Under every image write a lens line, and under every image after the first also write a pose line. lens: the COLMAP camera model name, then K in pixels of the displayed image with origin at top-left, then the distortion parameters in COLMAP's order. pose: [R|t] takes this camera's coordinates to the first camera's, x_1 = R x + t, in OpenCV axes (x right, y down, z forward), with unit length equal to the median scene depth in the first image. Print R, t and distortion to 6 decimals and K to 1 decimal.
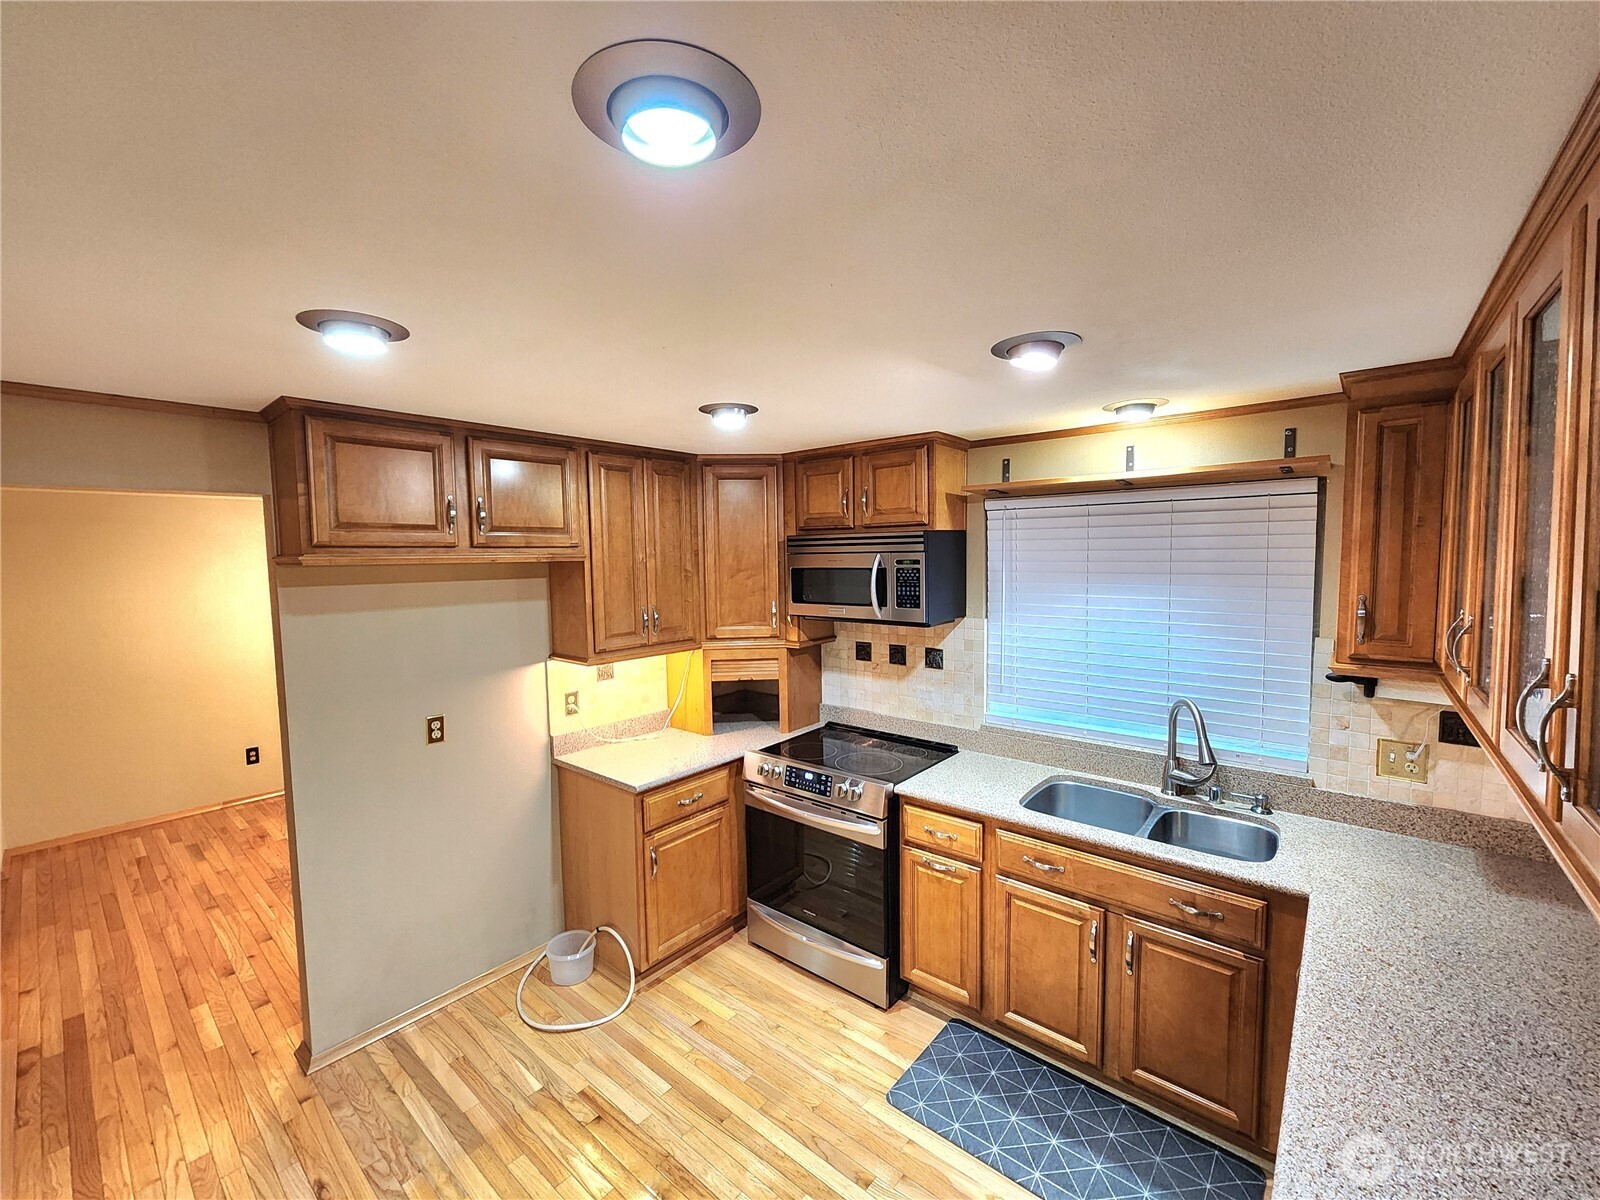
lens RADIAL K [[657.4, 0, 786.3], [0, 657.4, 603.8], [0, 0, 1]] dist [-0.007309, -0.000861]
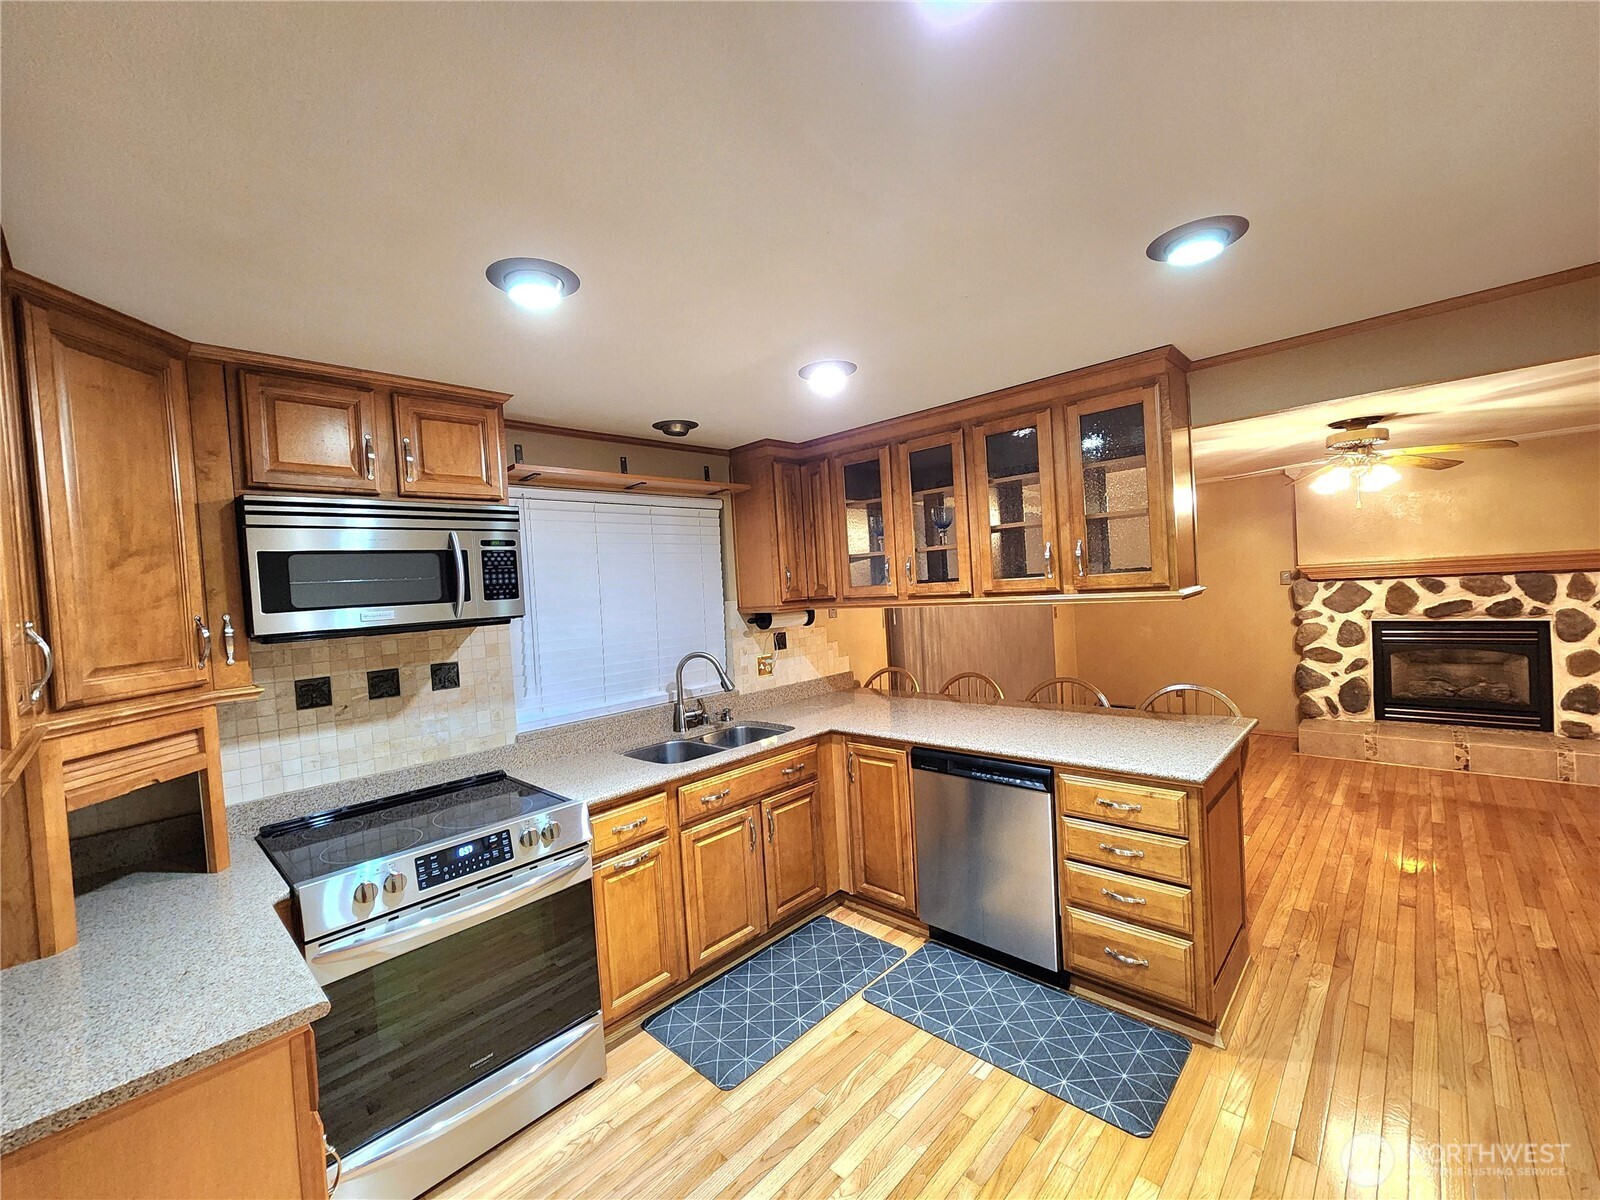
lens RADIAL K [[657.4, 0, 800.3], [0, 657.4, 604.0], [0, 0, 1]] dist [-0.007309, -0.000861]
pose [[0.042271, -0.014374, 0.999003, -0.612714], [0.134936, 0.990817, 0.008547, 0.054998], [-0.989952, 0.134440, 0.043822, 0.602775]]
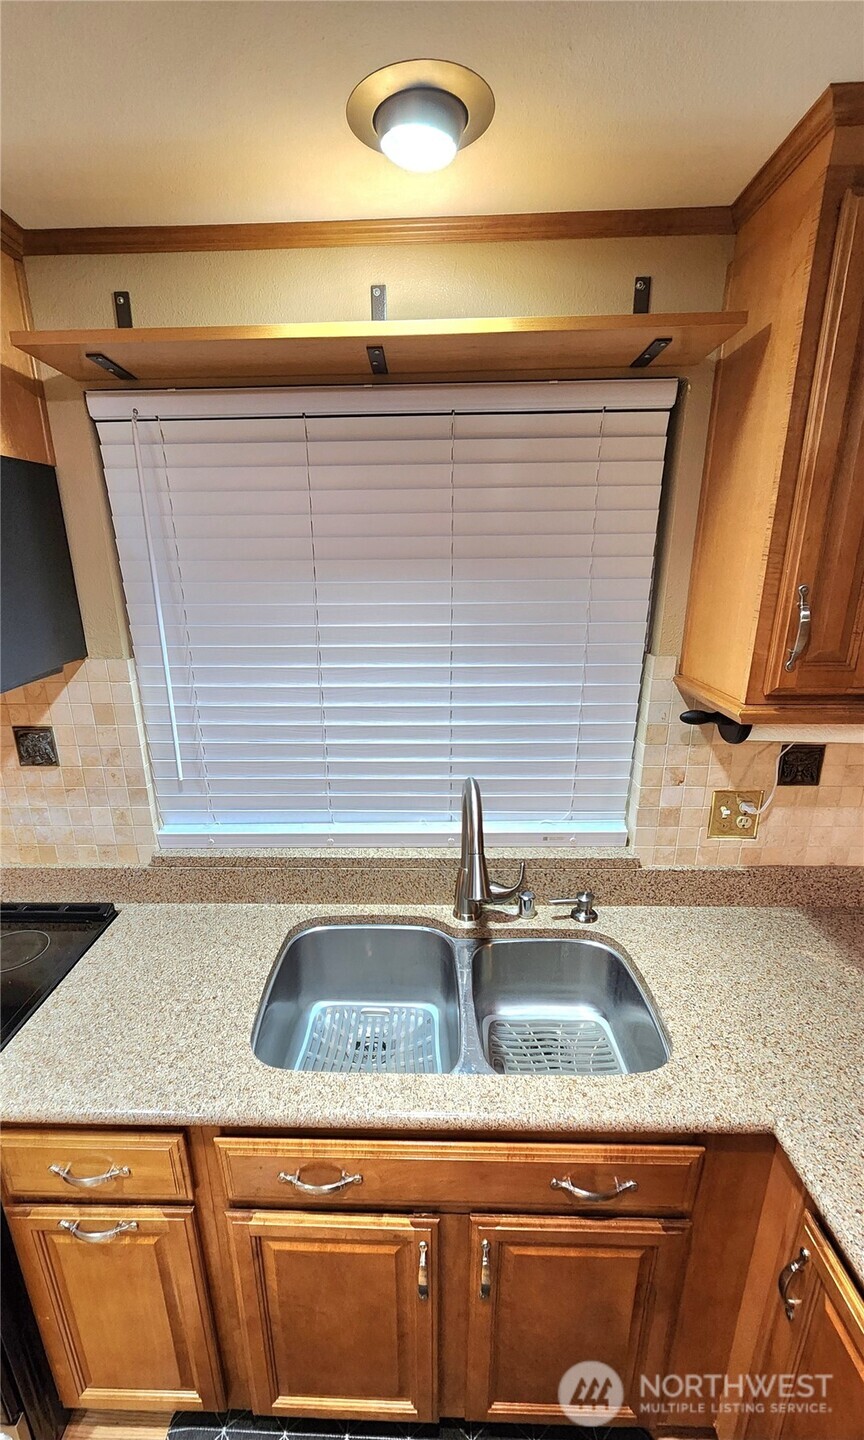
lens RADIAL K [[629.8, 0, 408.5], [0, 629.8, 755.8], [0, 0, 1]] dist [-0.001875, -0.000112]
pose [[0.776905, -0.189189, 0.600522, 0.177709], [0.048595, 0.968960, 0.242394, -0.012292], [-0.627740, -0.159135, 0.761983, 0.522625]]
